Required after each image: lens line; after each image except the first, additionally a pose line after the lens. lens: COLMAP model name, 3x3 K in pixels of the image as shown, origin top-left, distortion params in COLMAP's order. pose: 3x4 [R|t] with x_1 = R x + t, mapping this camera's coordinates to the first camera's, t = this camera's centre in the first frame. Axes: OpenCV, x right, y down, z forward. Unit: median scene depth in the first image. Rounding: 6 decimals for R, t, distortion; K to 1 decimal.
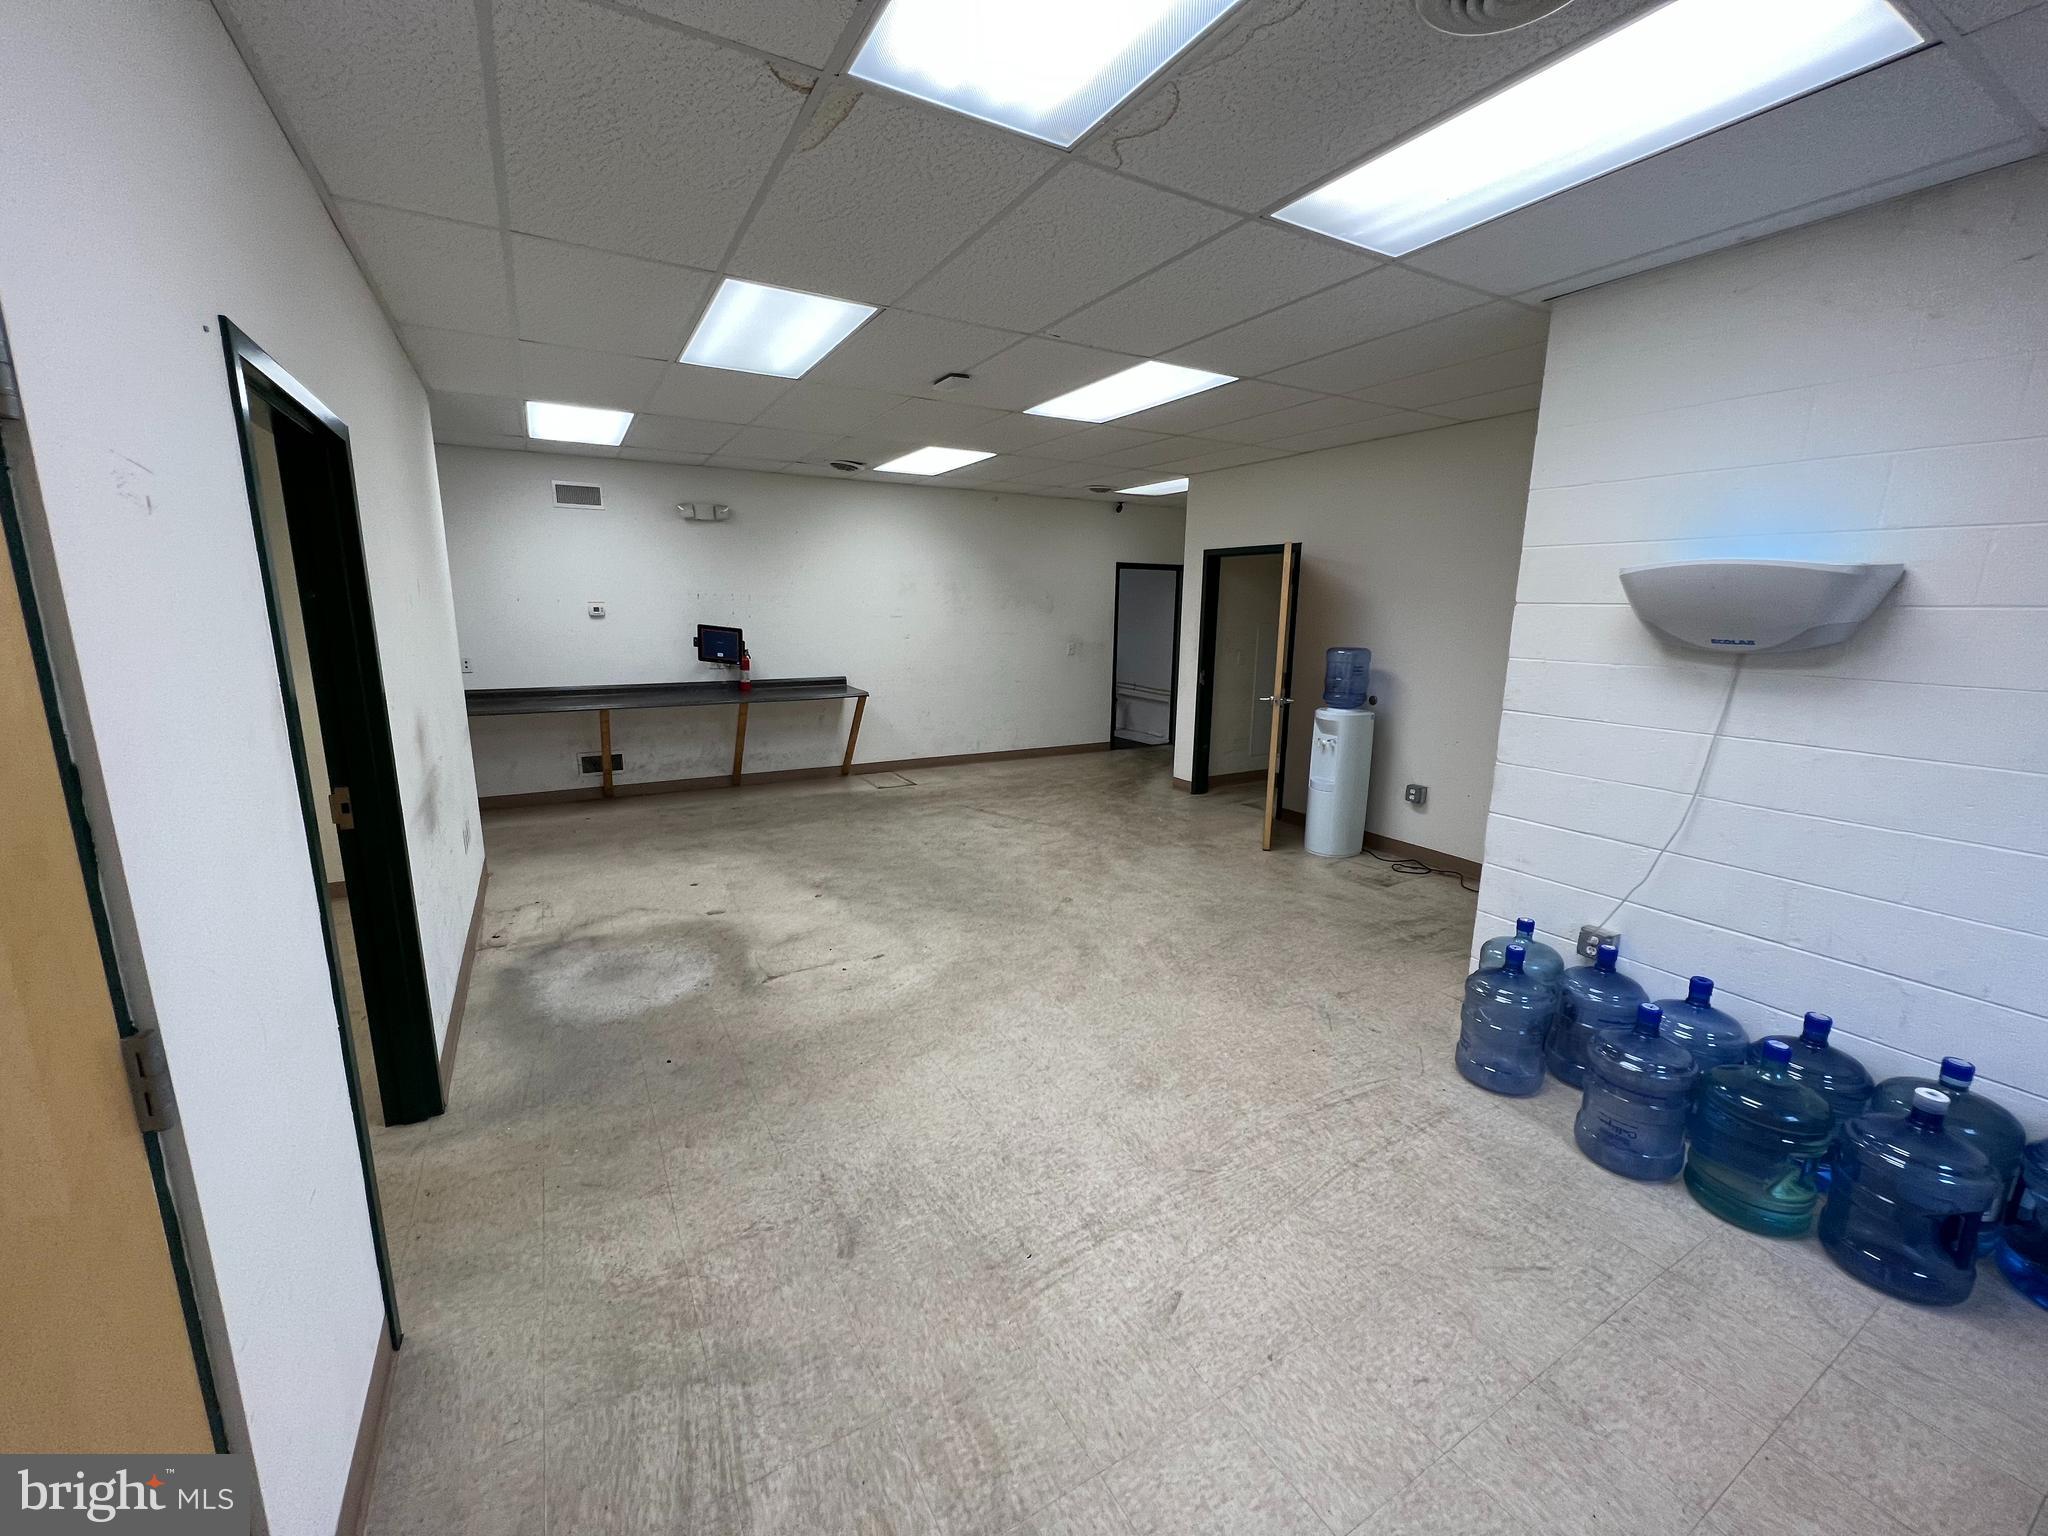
lens RADIAL K [[813.8, 0, 1020.4], [0, 813.8, 768.1], [0, 0, 1]] dist [-0.001724, -0.000185]
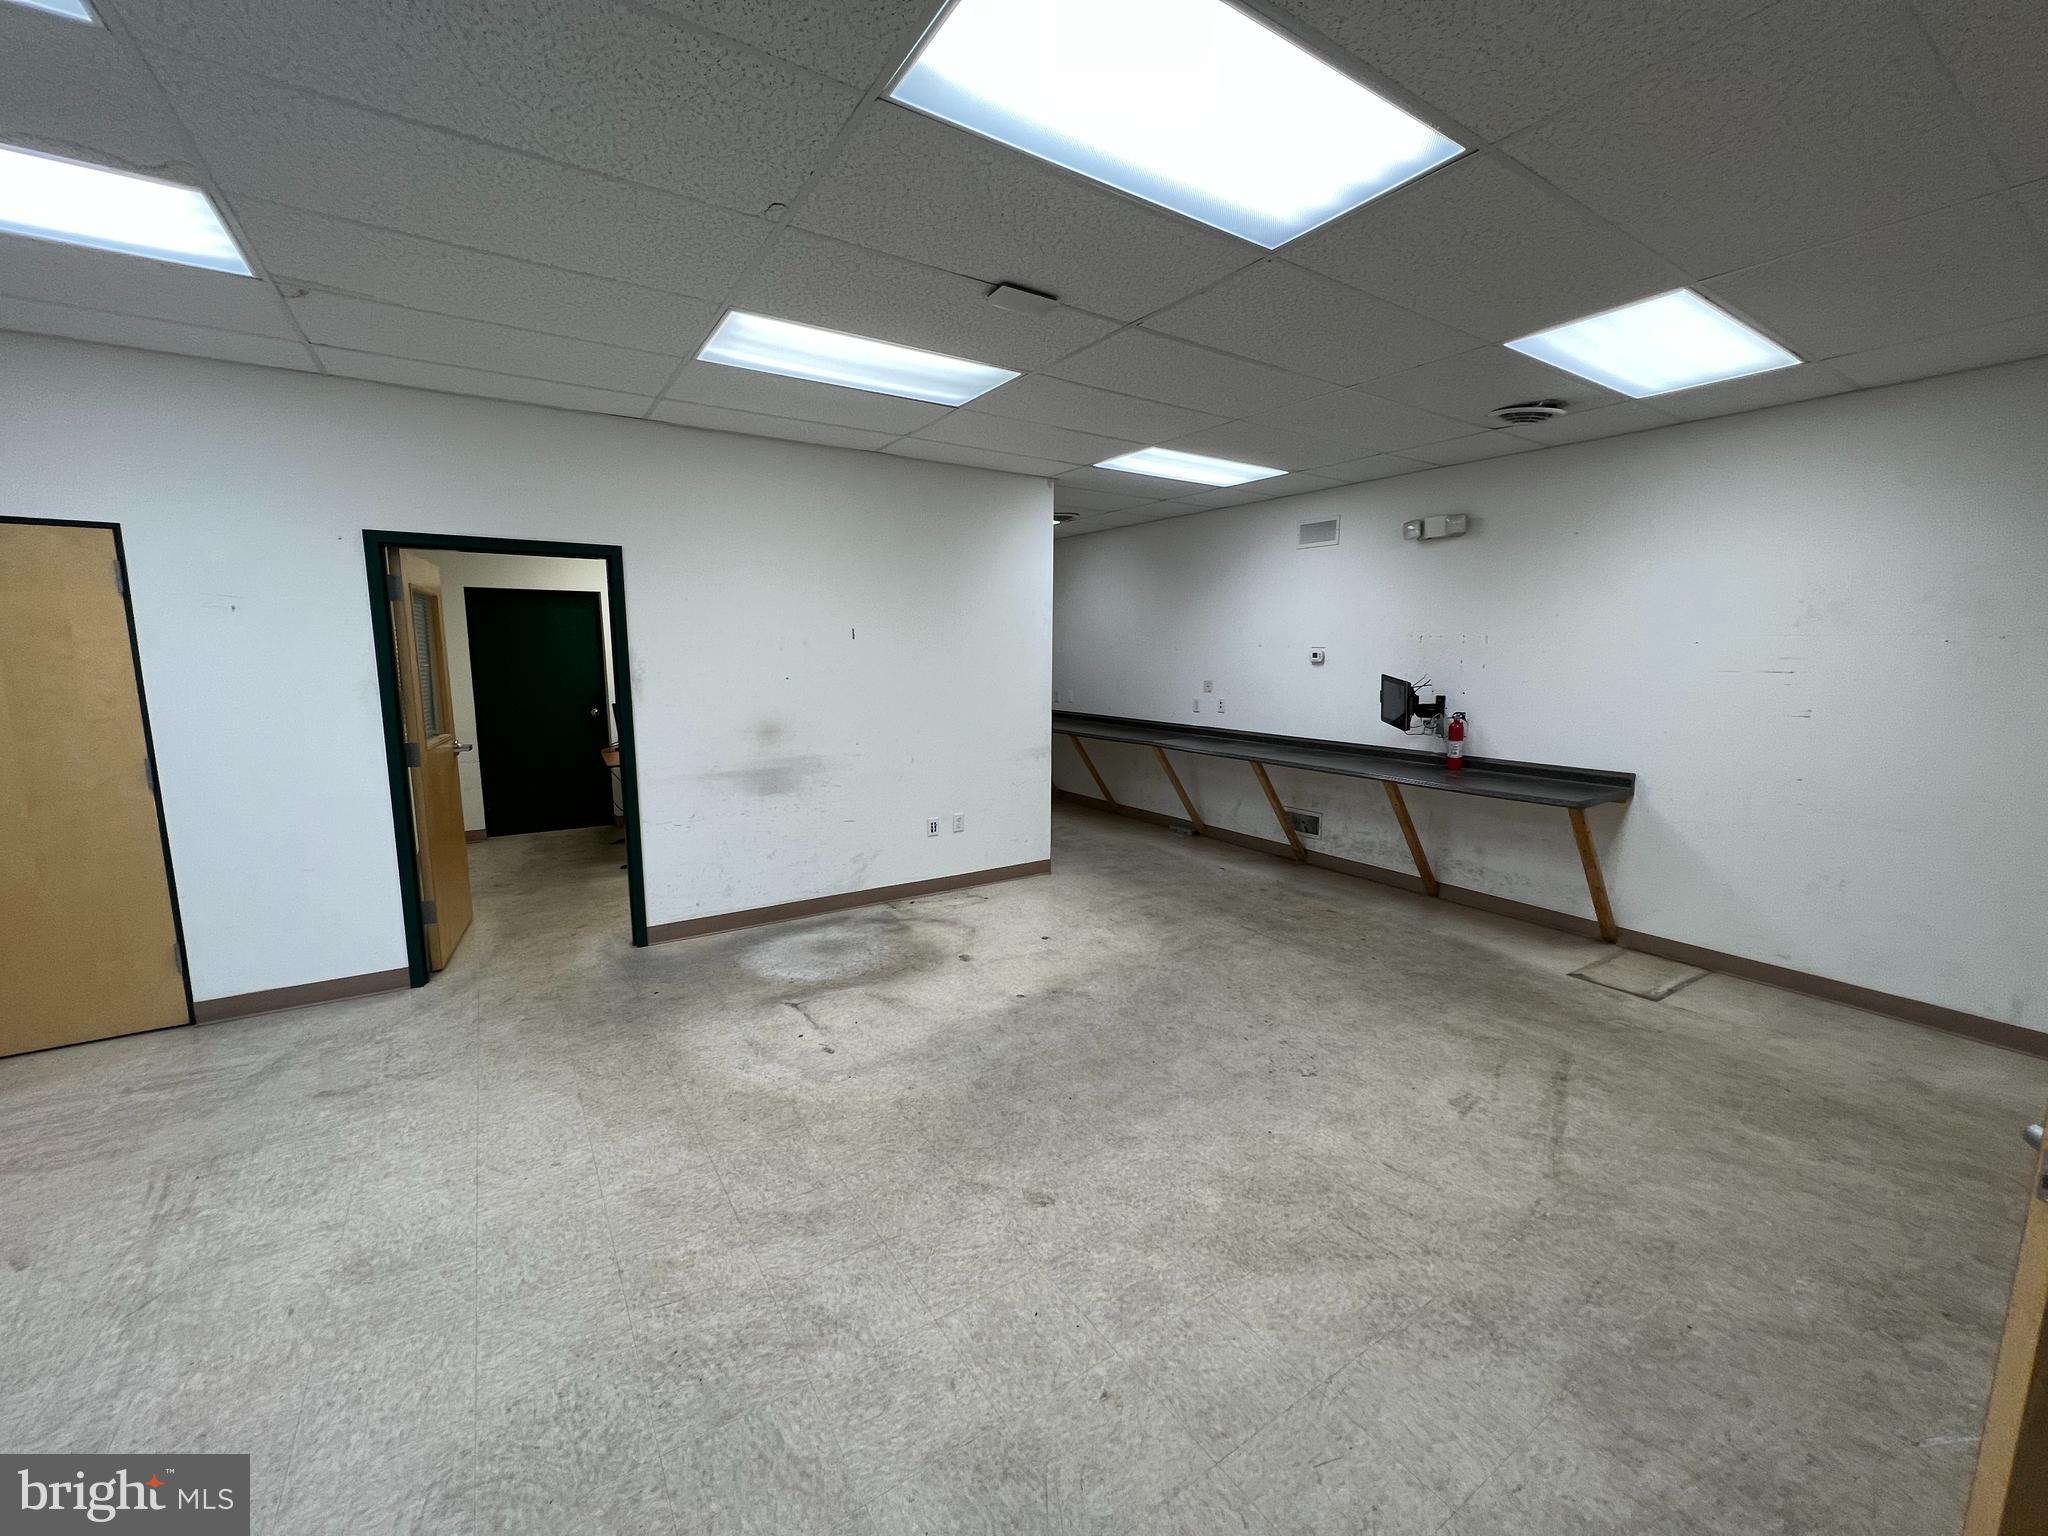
lens RADIAL K [[813.8, 0, 1020.4], [0, 813.8, 768.1], [0, 0, 1]] dist [-0.001724, -0.000185]
pose [[0.059070, 0.135951, -0.988953, 0.479101], [-0.200886, 0.972035, 0.121627, -0.149725], [0.977832, 0.191482, 0.084729, 0.799520]]
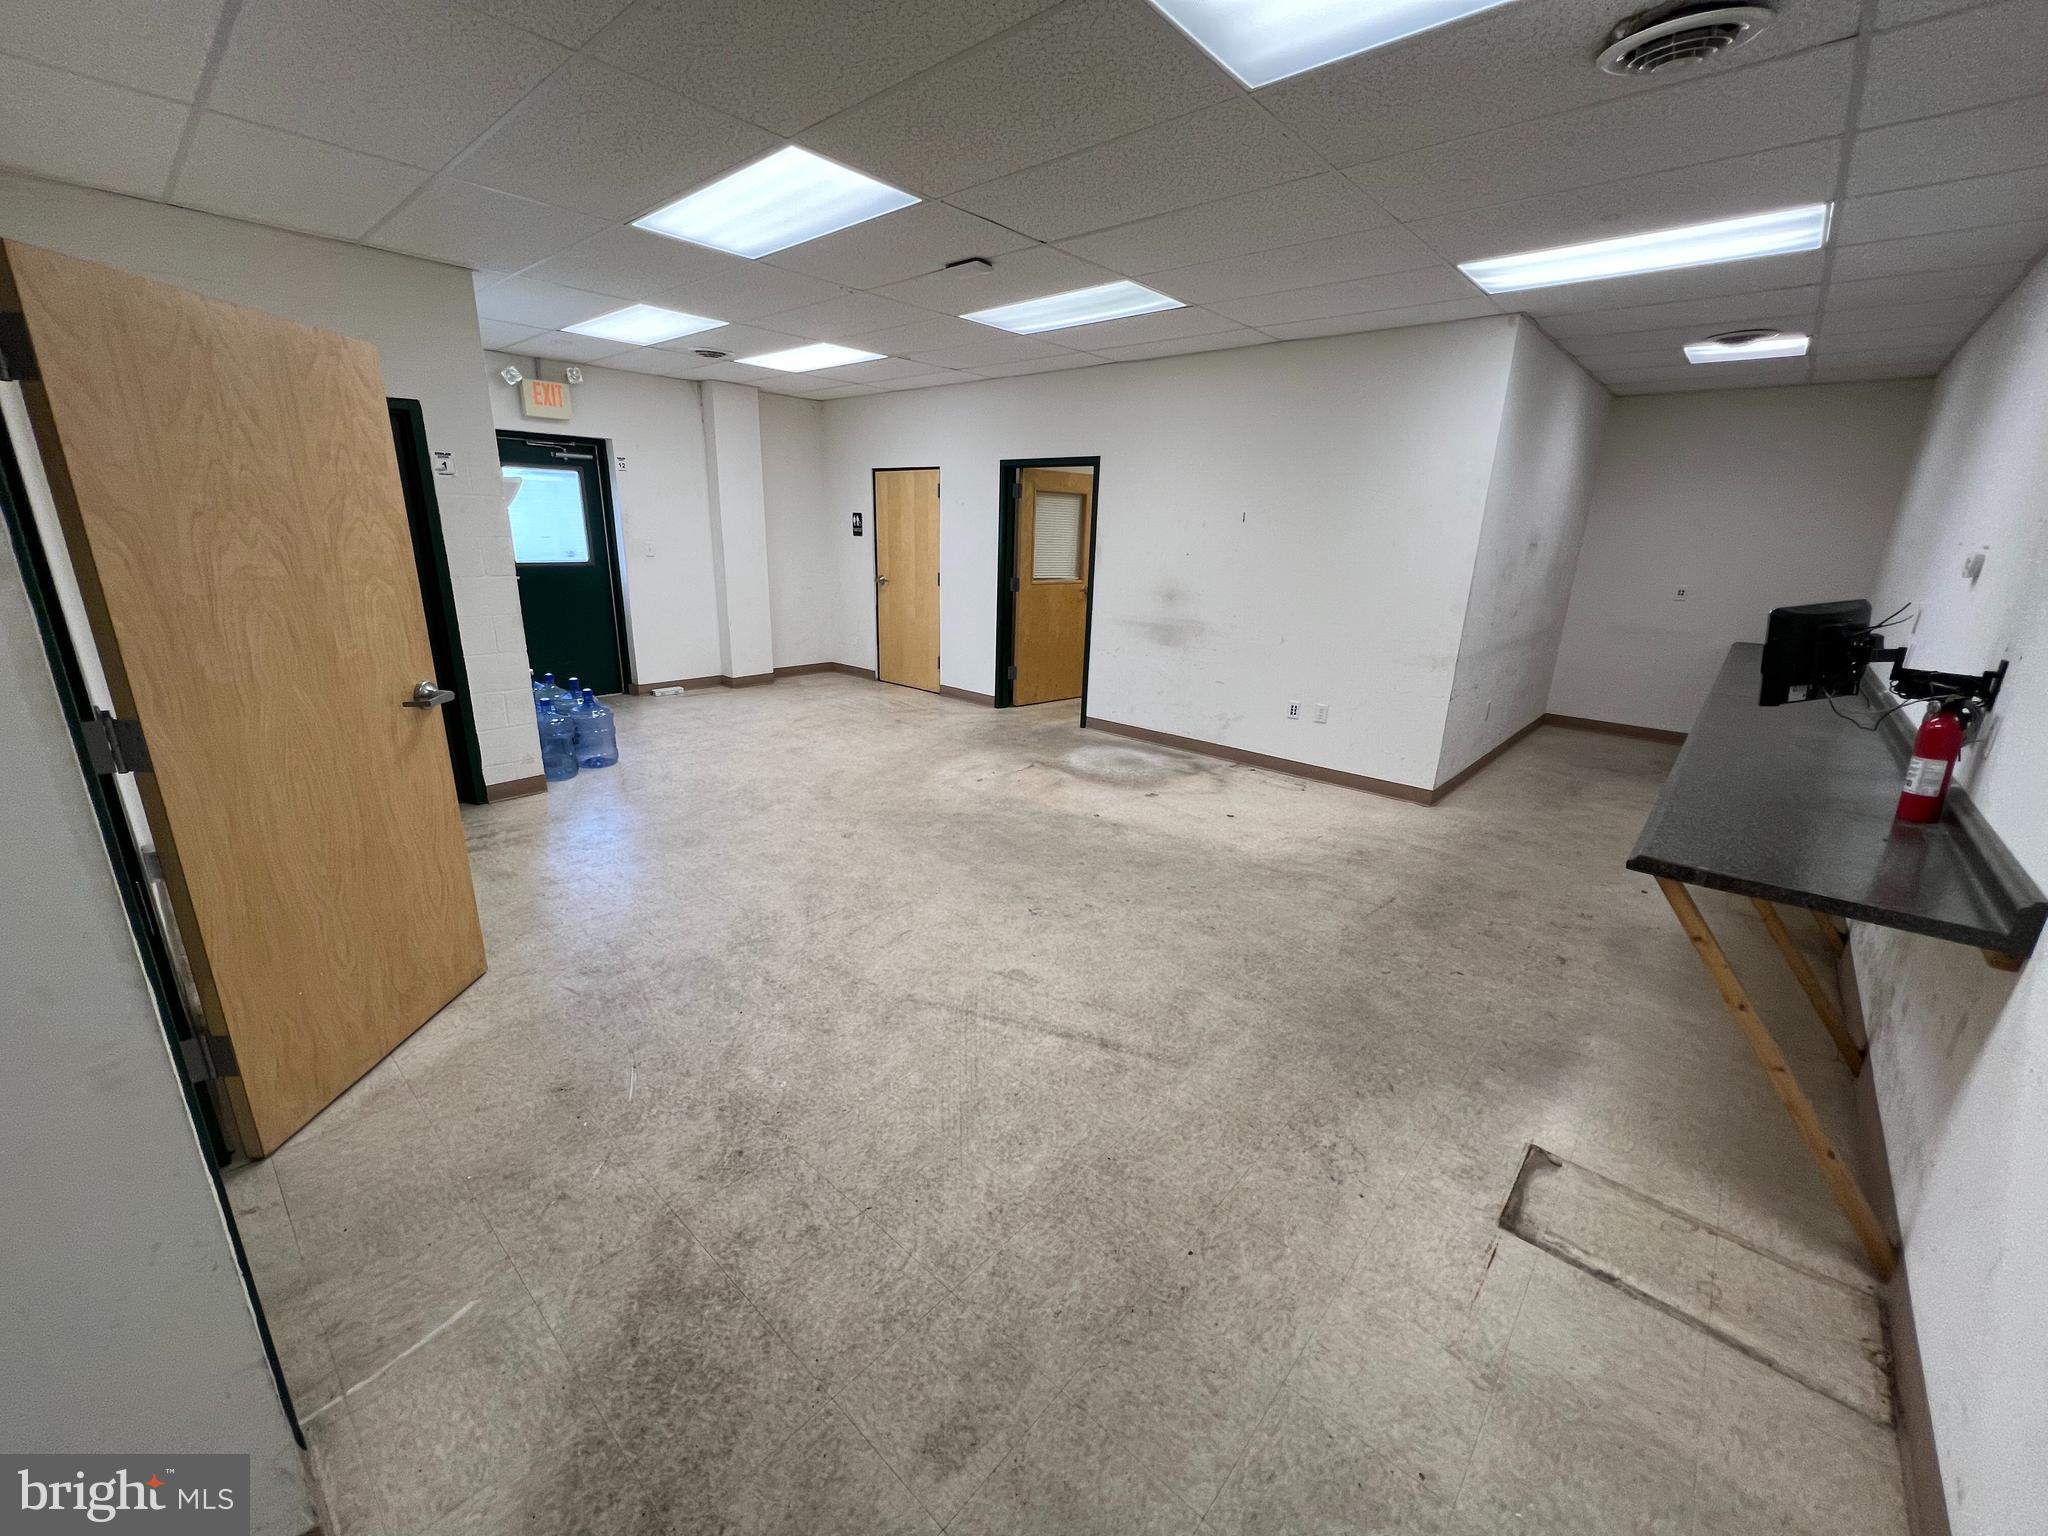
lens RADIAL K [[813.8, 0, 1020.4], [0, 813.8, 768.1], [0, 0, 1]] dist [-0.001724, -0.000185]
pose [[-0.949340, 0.053370, -0.309686, 0.138227], [-0.099456, 0.883791, 0.457189, -0.315736], [0.298098, 0.464828, -0.833710, 1.616078]]
